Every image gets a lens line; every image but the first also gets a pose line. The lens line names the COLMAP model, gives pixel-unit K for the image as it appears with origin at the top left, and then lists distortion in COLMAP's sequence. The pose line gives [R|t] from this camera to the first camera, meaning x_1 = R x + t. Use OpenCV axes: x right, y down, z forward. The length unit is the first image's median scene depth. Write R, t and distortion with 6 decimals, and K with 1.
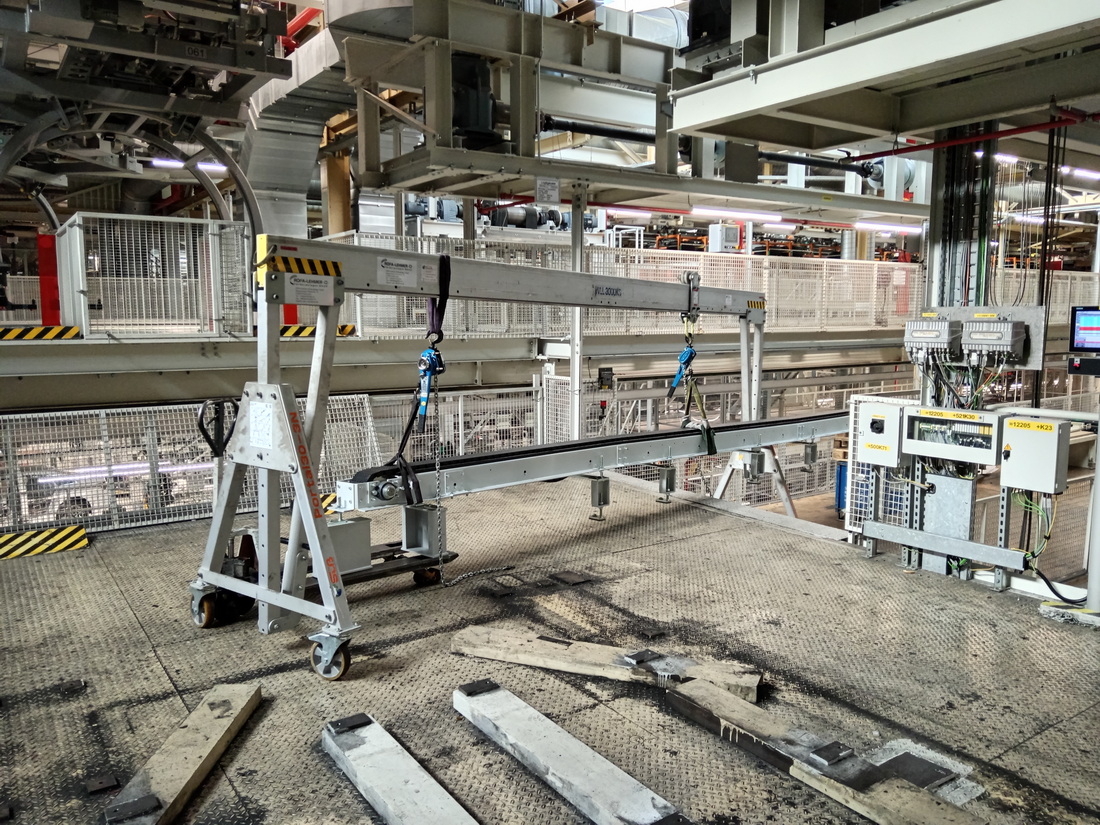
lens RADIAL K [[848.3, 0, 548.1], [0, 848.3, 408.7], [0, 0, 1]] dist [0.007596, -0.004217]
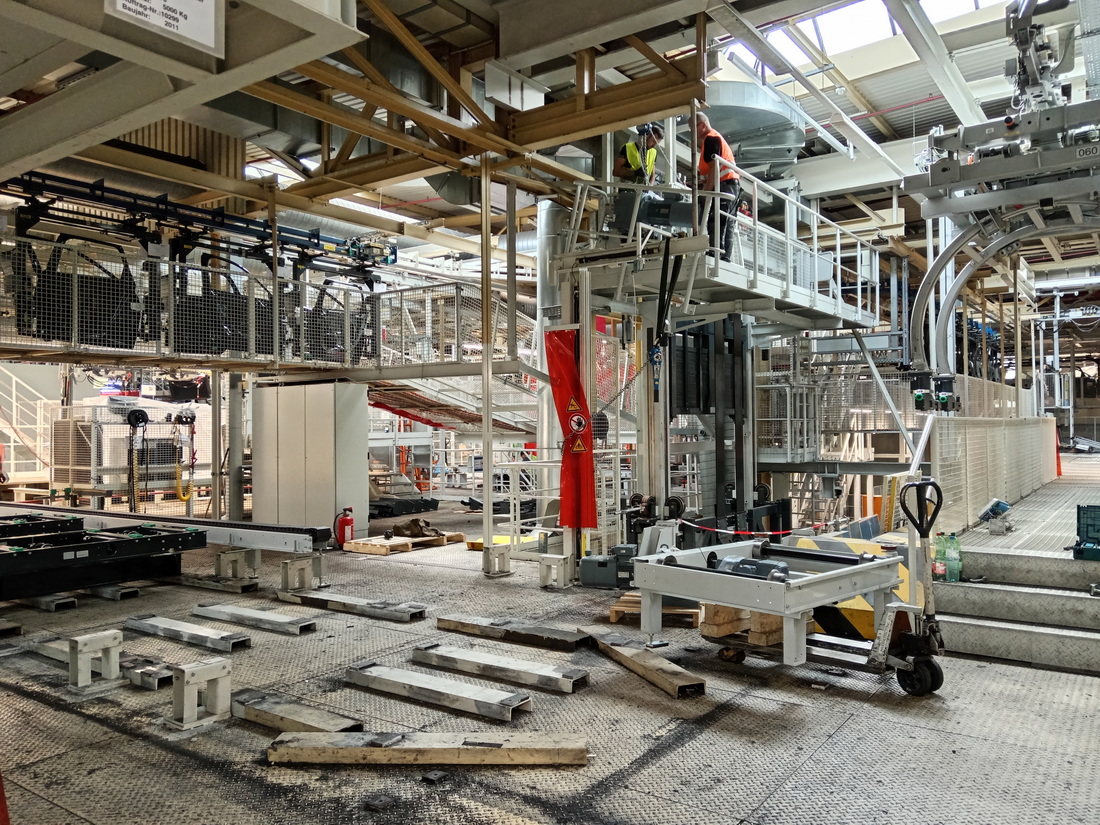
lens RADIAL K [[848.3, 0, 548.1], [0, 848.3, 408.7], [0, 0, 1]] dist [0.007596, -0.004217]
pose [[-0.940593, 0.001856, -0.339532, 0.277152], [-0.028664, 0.995981, 0.084850, -0.195353], [0.338325, 0.089541, -0.936760, 2.002446]]
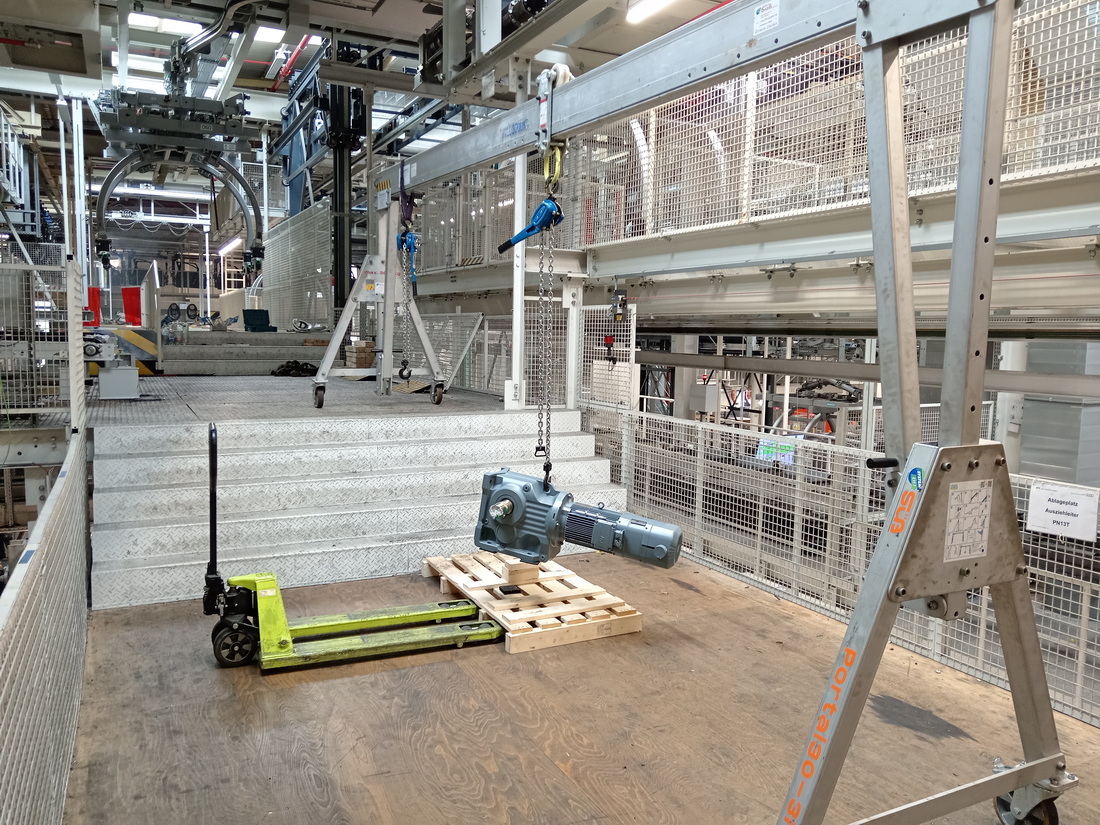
lens RADIAL K [[848.3, 0, 548.1], [0, 848.3, 408.7], [0, 0, 1]] dist [0.007596, -0.004217]
pose [[-0.133427, 0.088780, -0.987074, 1.918177], [-0.125207, 0.986489, 0.105653, -0.037734], [0.983118, 0.137685, -0.120508, 2.561643]]
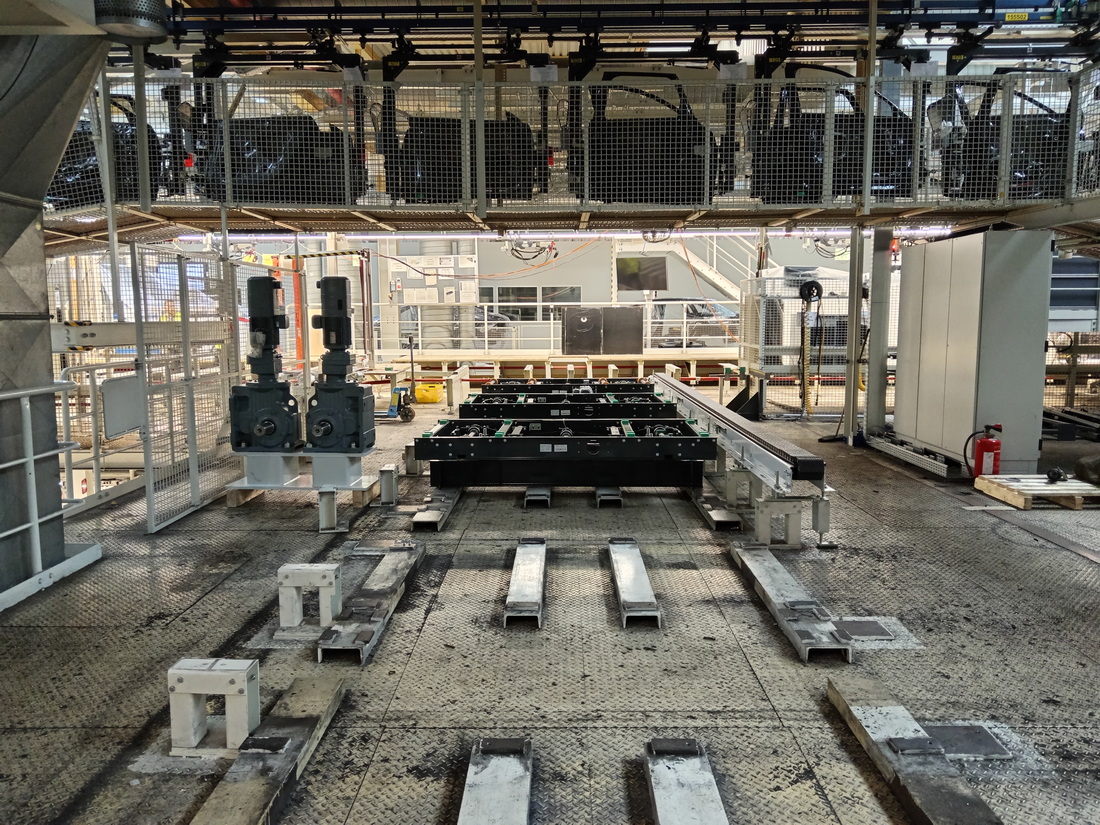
lens RADIAL K [[850.0, 0, 550.0], [0, 850.0, 412.5], [0, 0, 1]] dist [0.004061, 0.004764]
pose [[-0.817613, -0.063718, 0.572232, -0.331761], [0.071176, 0.975049, 0.210268, -0.091553], [-0.571352, 0.212647, -0.792678, 1.166045]]
